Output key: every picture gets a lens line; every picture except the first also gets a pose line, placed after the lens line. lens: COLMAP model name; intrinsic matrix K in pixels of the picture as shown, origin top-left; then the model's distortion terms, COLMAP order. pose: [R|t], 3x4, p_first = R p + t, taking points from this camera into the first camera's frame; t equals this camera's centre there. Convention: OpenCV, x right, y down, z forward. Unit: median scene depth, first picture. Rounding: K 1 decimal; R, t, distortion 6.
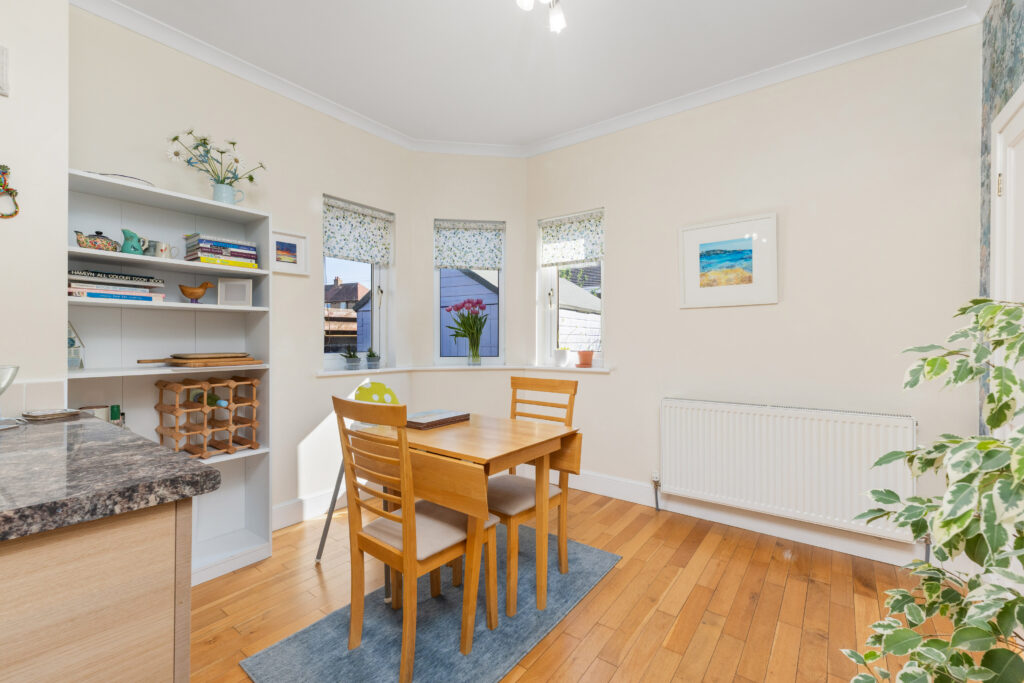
lens RADIAL K [[442.3, 0, 511.9], [0, 442.3, 340.2], [0, 0, 1]] dist [0.009727, 0.000603]
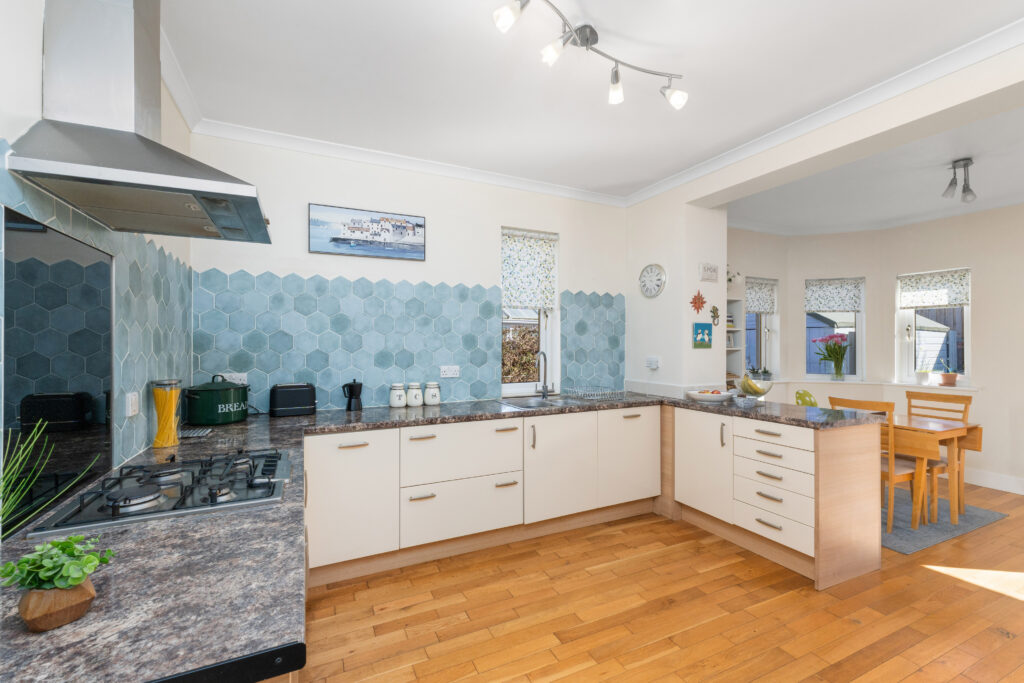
lens RADIAL K [[442.3, 0, 513.3], [0, 442.3, 339.5], [0, 0, 1]] dist [0.009727, 0.000603]
pose [[0.888332, -0.003555, -0.459188, -0.373012], [-0.002542, 0.999917, -0.012660, -0.057024], [0.459195, 0.012413, 0.888249, -0.775408]]
